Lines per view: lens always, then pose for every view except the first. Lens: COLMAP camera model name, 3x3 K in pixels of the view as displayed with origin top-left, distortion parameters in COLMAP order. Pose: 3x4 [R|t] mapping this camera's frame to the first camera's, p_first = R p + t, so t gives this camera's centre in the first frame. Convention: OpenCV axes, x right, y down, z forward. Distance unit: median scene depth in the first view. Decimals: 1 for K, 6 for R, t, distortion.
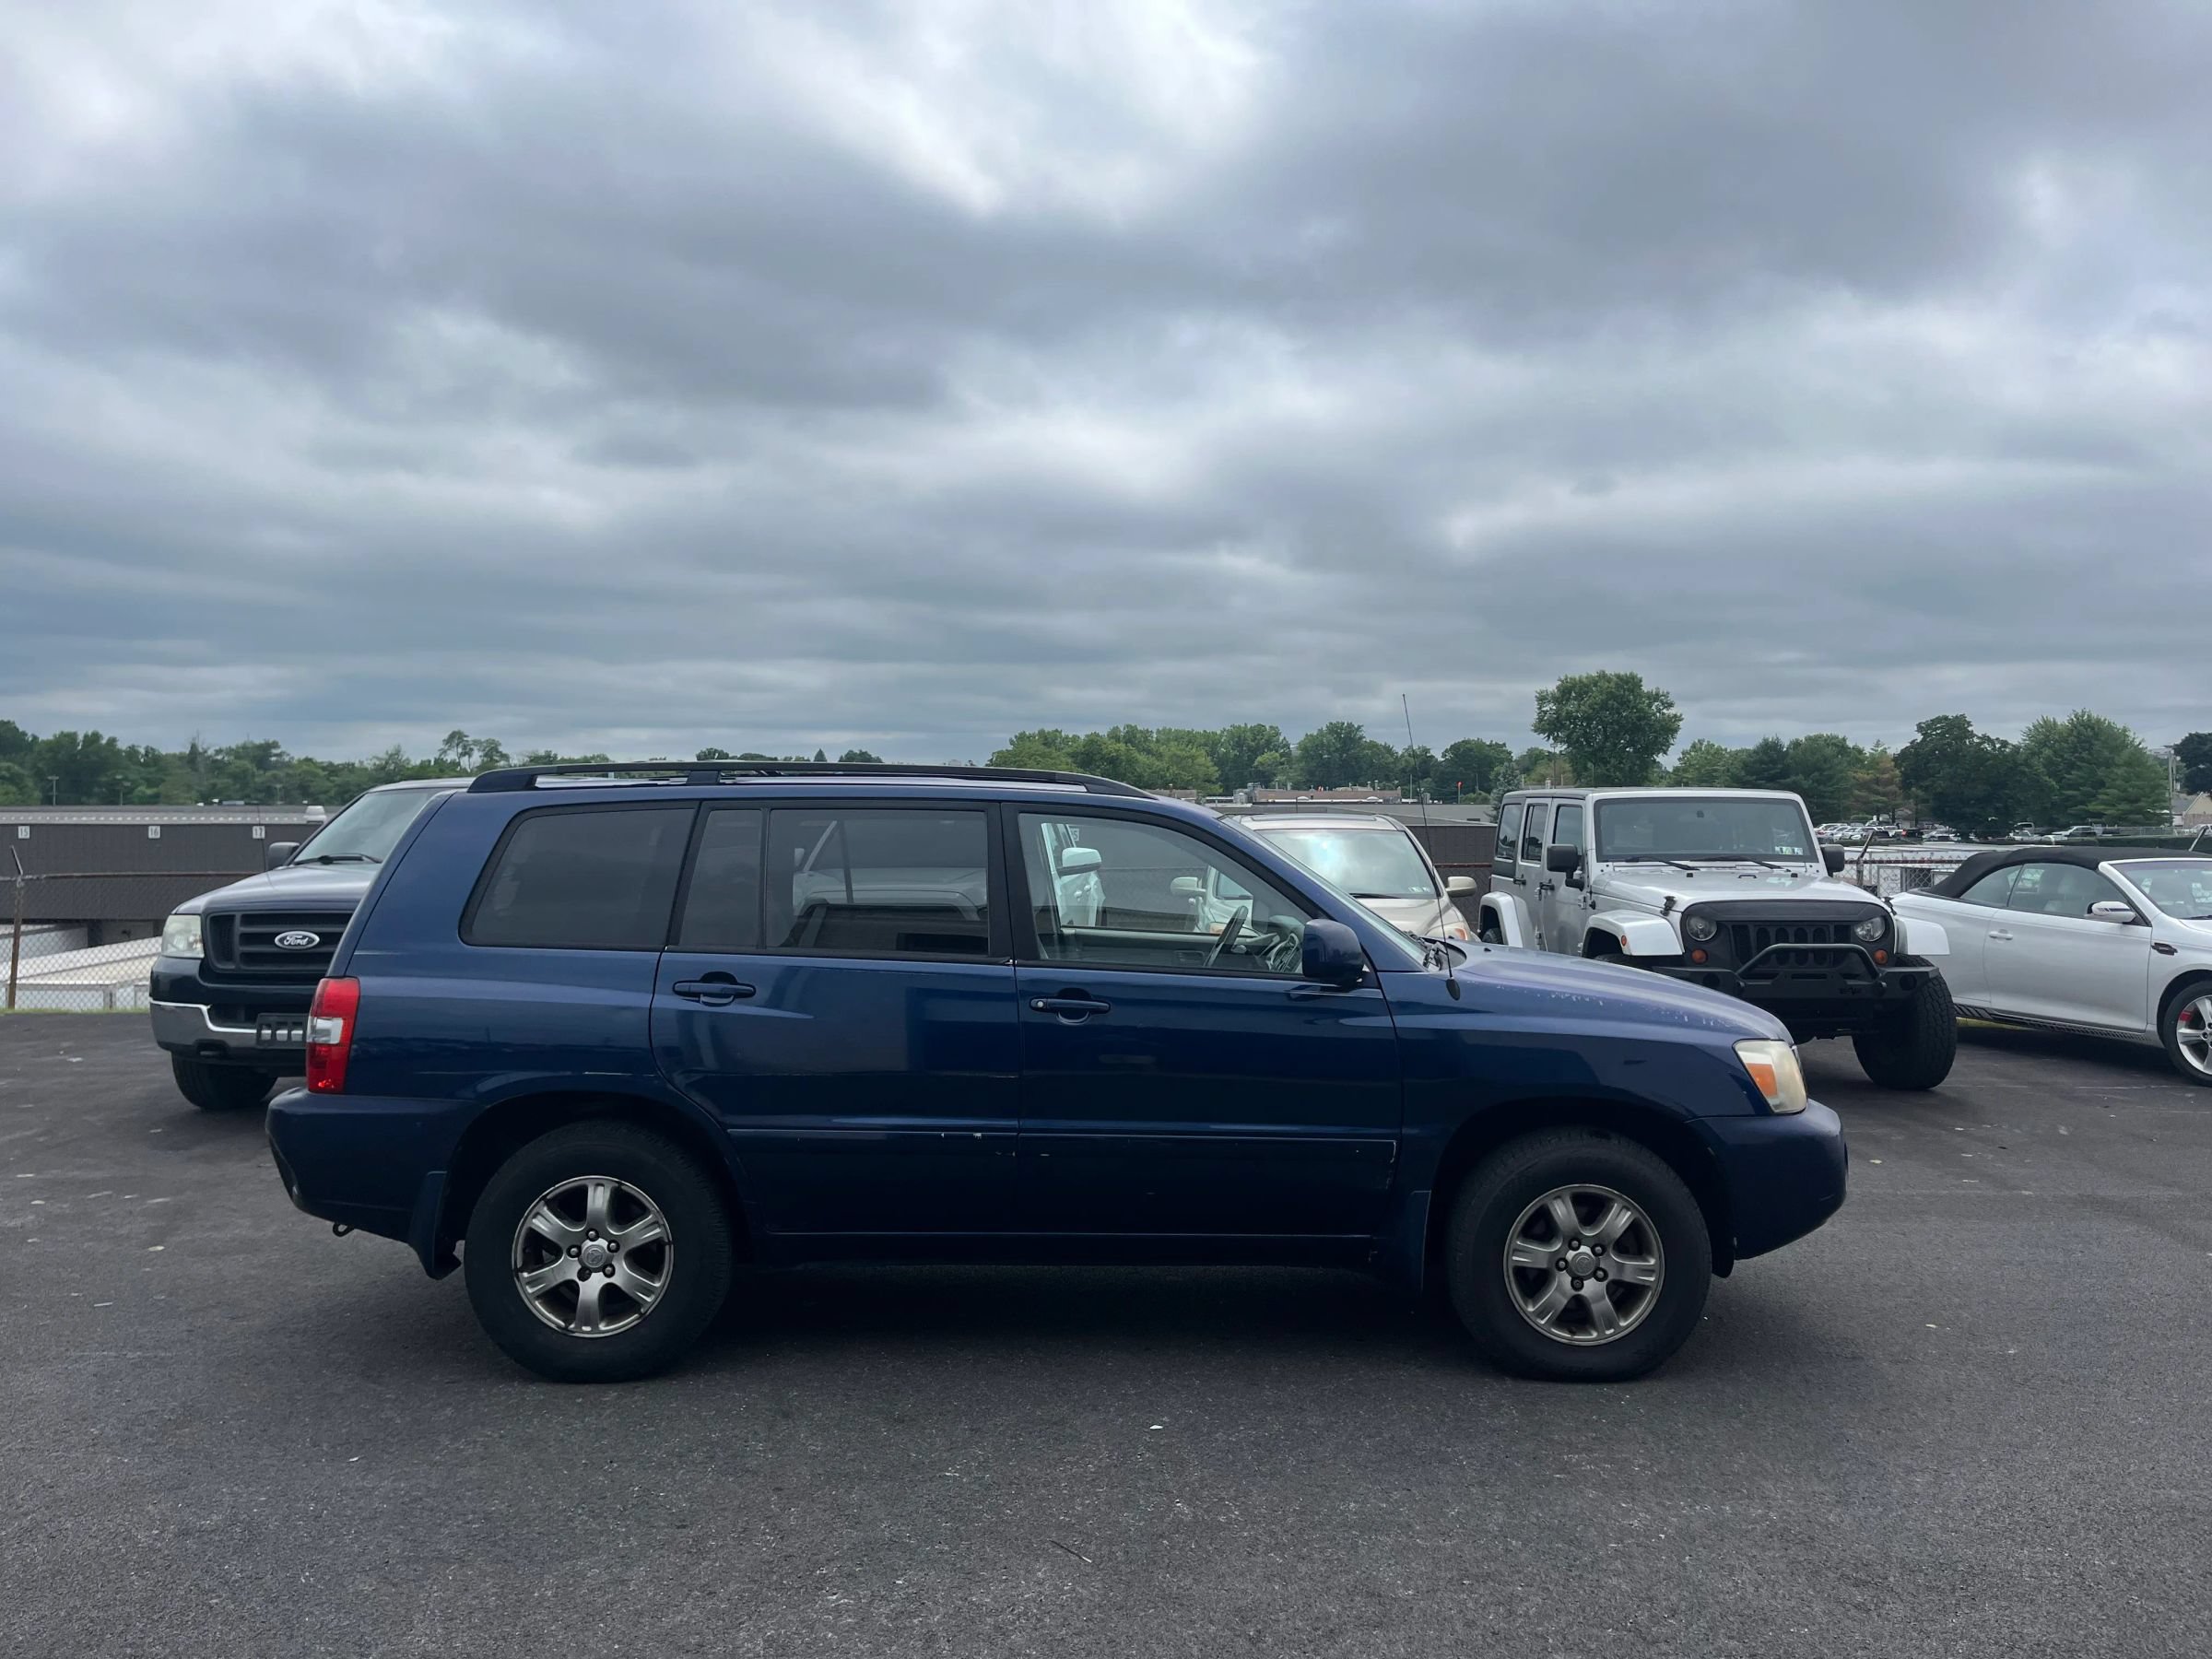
lens RADIAL K [[1680.6, 0, 1114.2], [0, 1680.6, 822.9], [0, 0, 1]] dist [0.073835, -0.100375]
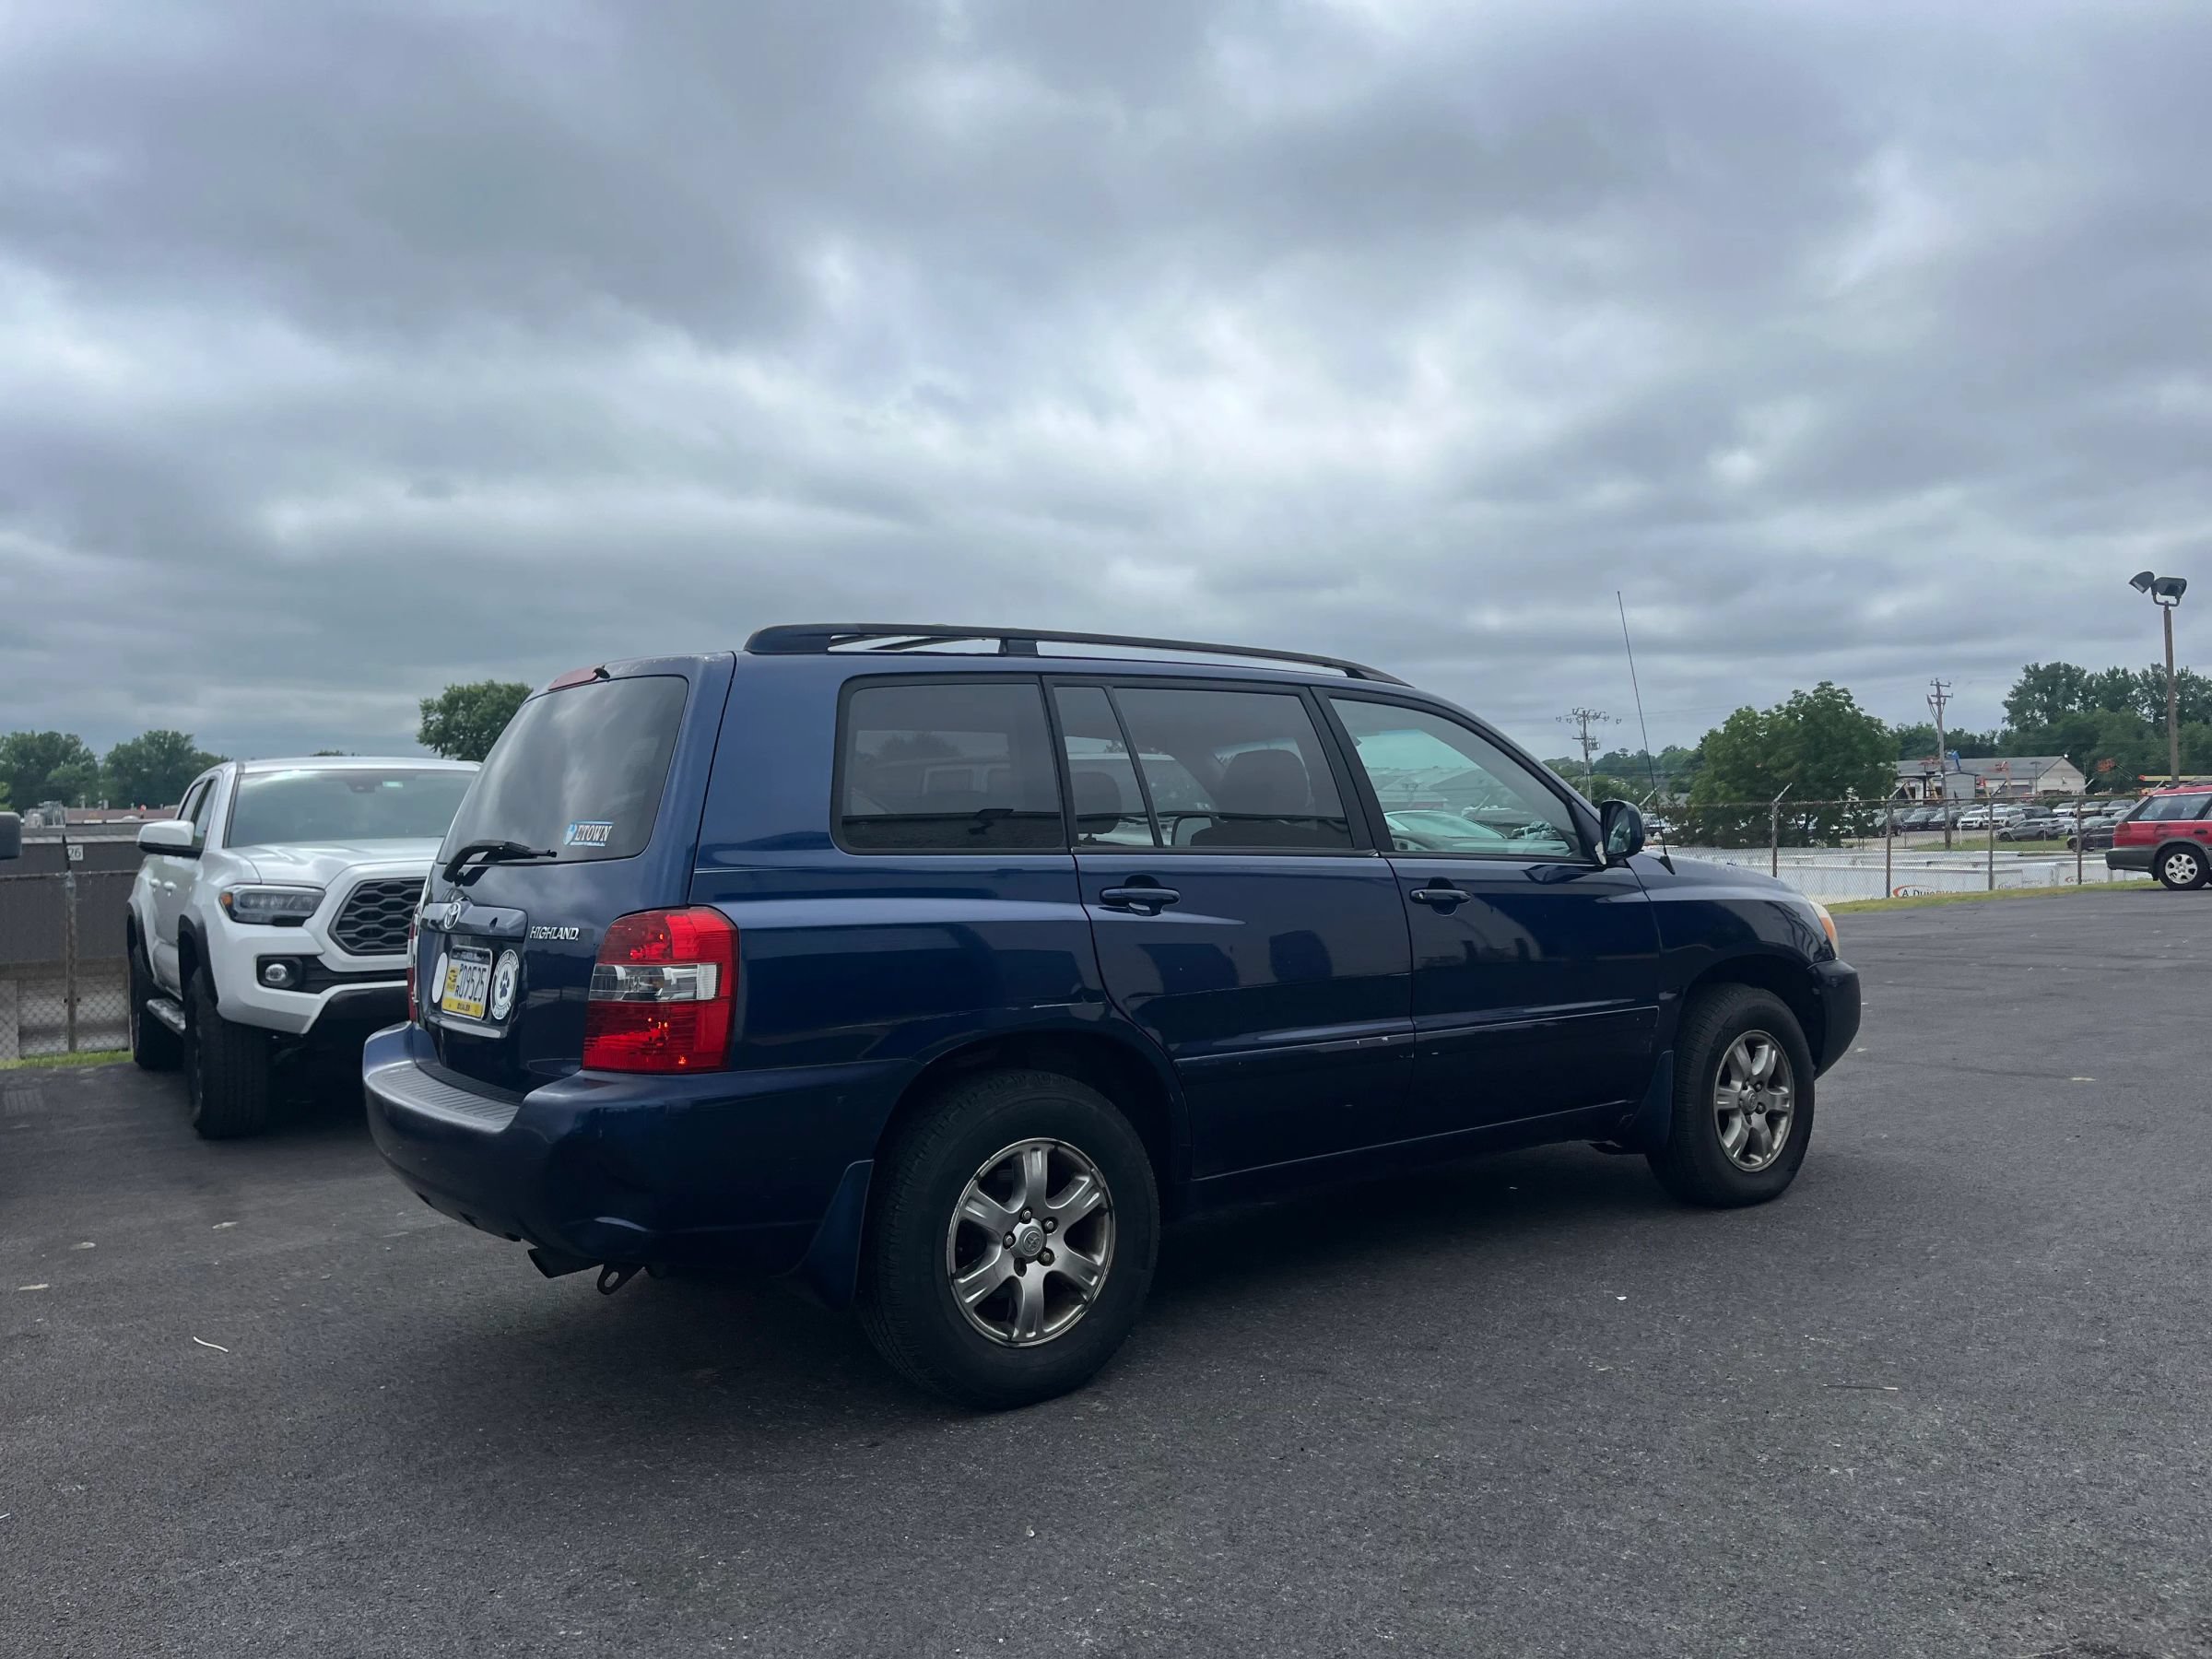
lens RADIAL K [[1680.6, 0, 1123.4], [0, 1680.6, 832.5], [0, 0, 1]] dist [0.073835, -0.100375]
pose [[0.789718, -0.024744, 0.612971, -0.325598], [0.027234, 0.999615, 0.005265, 0.027715], [-0.612865, 0.012536, 0.790088, 0.154940]]
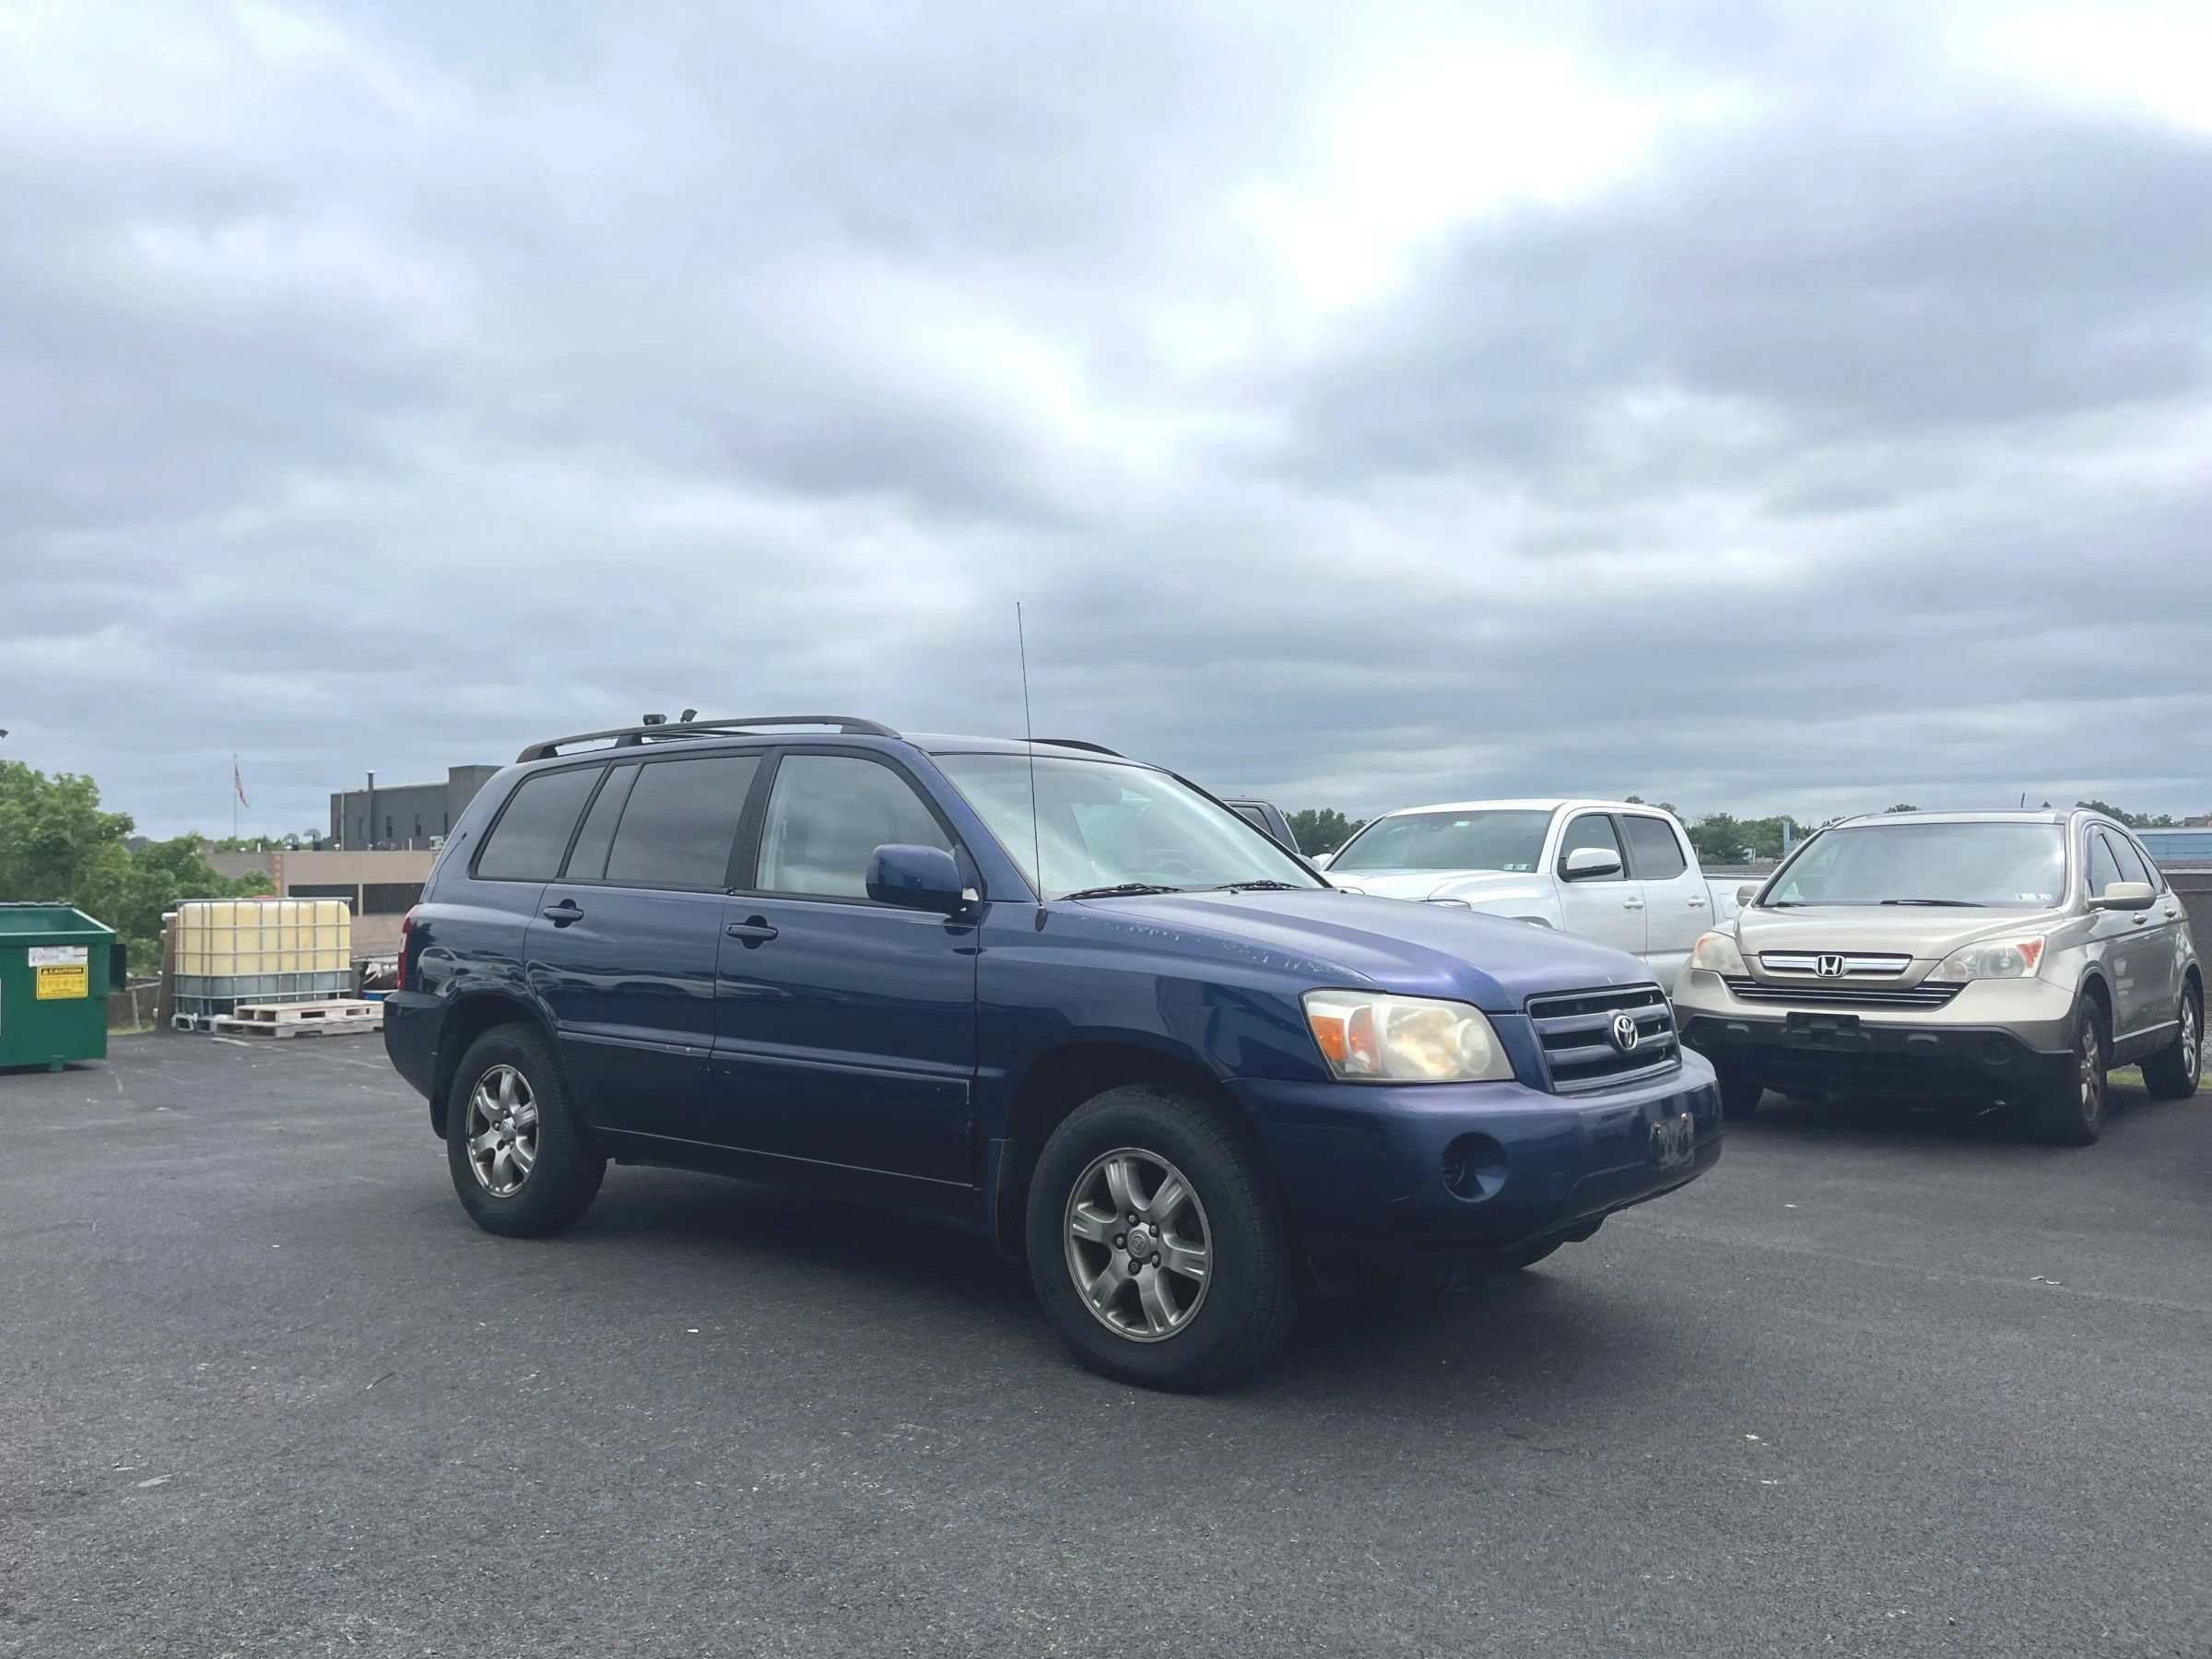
lens RADIAL K [[1680.6, 0, 1092.6], [0, 1680.6, 864.5], [0, 0, 1]] dist [0.073835, -0.100375]
pose [[0.766079, -0.010951, -0.642653, 0.349174], [0.001440, 0.999882, -0.015322, 0.036343], [0.642744, 0.010813, 0.766004, 0.146797]]
